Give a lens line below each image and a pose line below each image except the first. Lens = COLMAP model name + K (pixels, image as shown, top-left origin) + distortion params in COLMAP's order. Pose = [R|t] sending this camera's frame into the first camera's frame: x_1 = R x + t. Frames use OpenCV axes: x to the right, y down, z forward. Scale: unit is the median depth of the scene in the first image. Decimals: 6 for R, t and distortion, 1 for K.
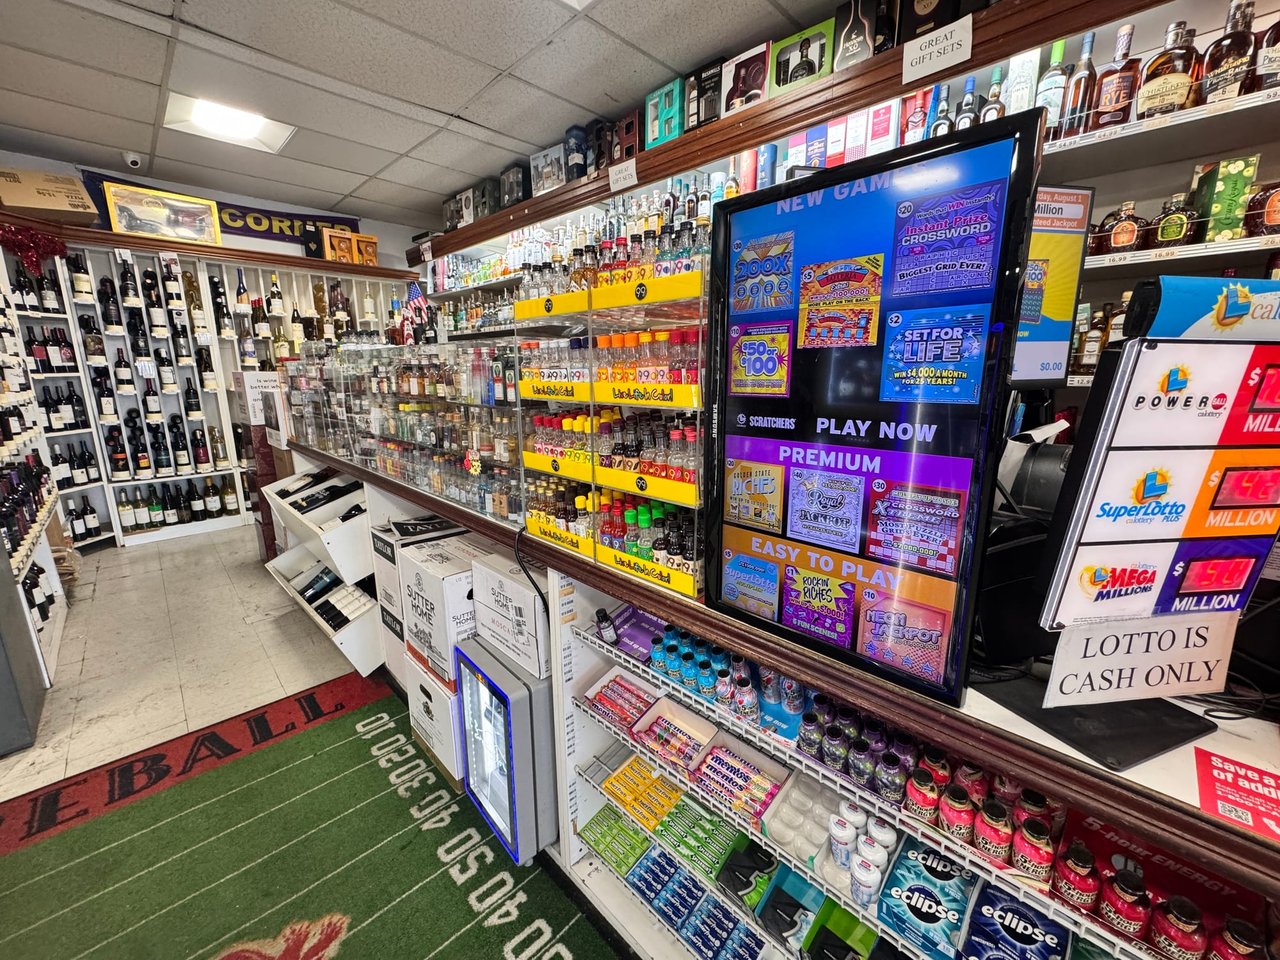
lens RADIAL K [[506.0, 0, 639.7], [0, 506.0, 477.0], [0, 0, 1]] dist [-0.002461, 0.000573]
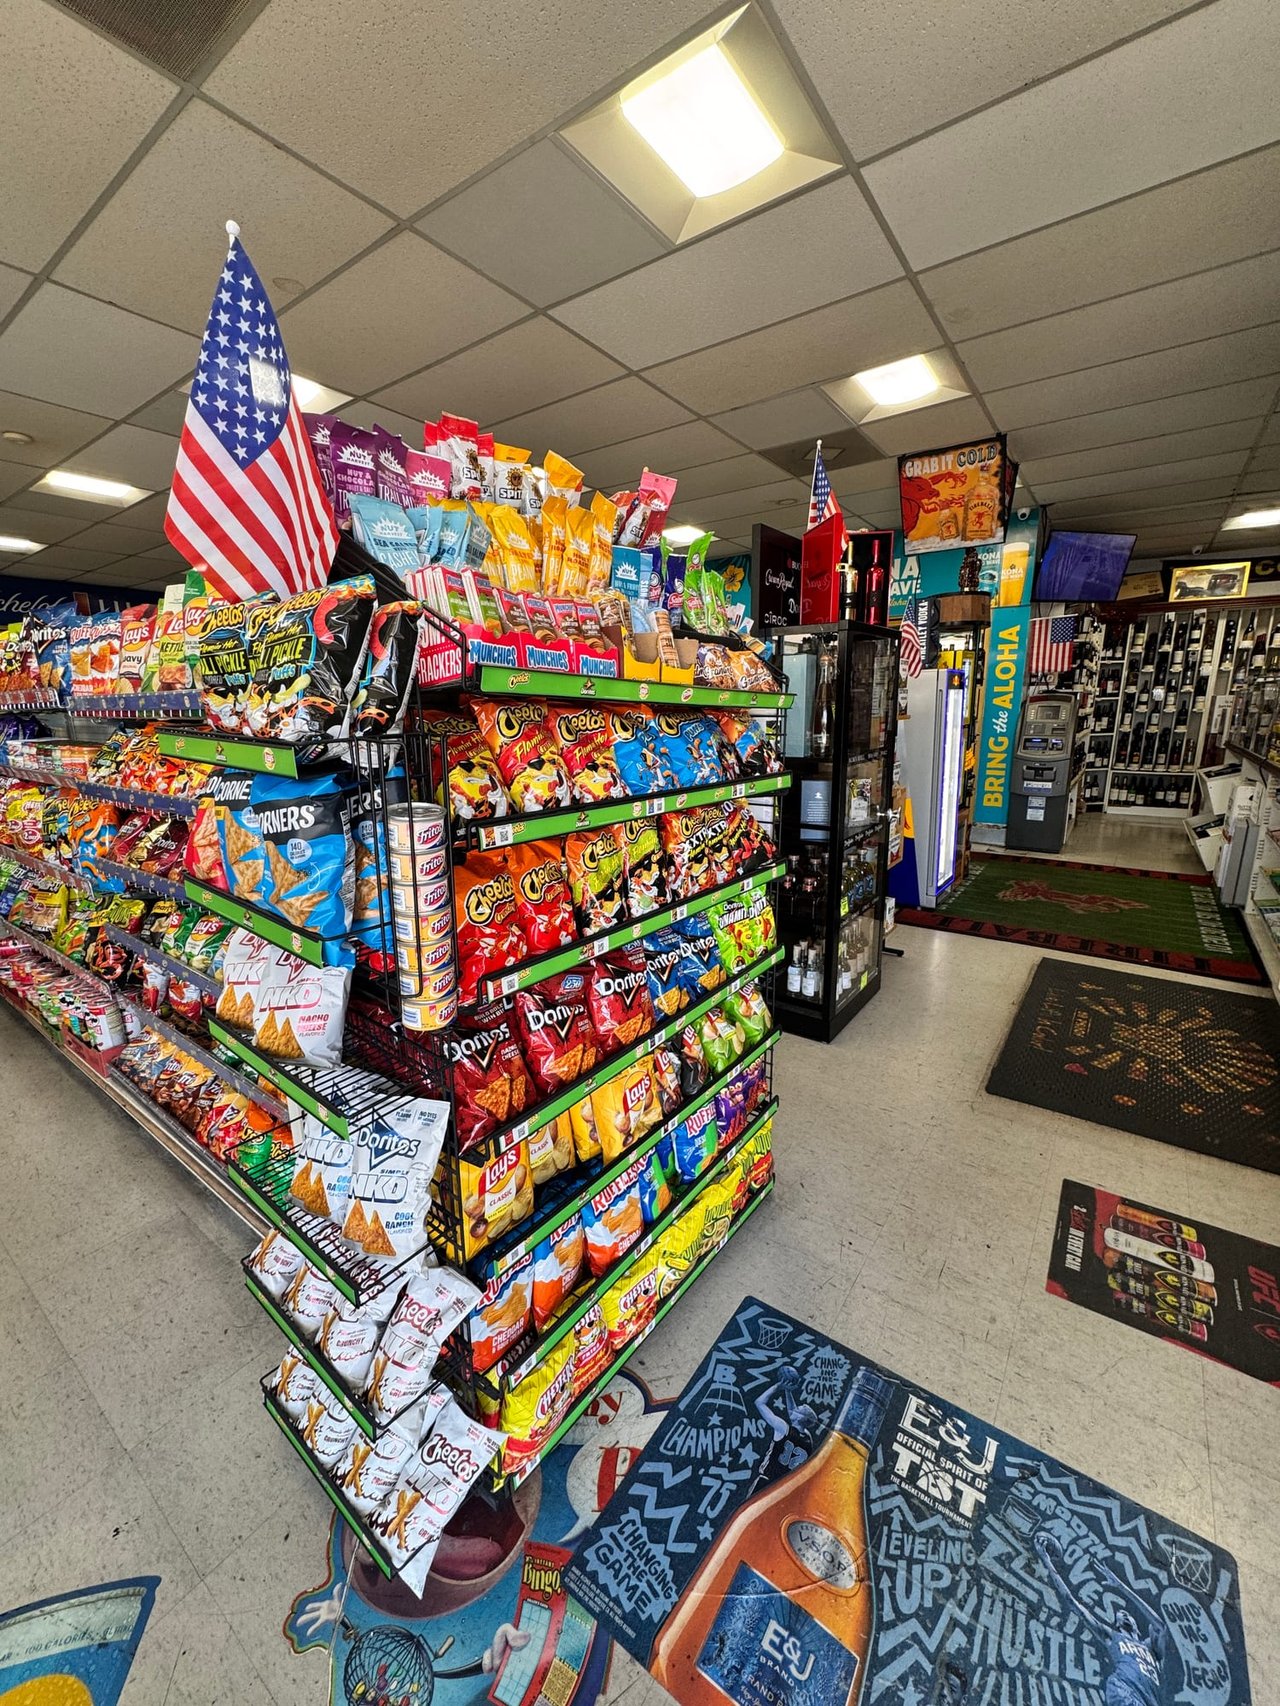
lens RADIAL K [[674.4, 0, 634.3], [0, 674.4, 840.9], [0, 0, 1]] dist [-0.002461, 0.000573]
pose [[0.150543, 0.203743, -0.967381, 0.678882], [-0.197708, 0.964970, 0.172468, 0.140989], [0.968632, 0.165295, 0.185551, -0.673705]]
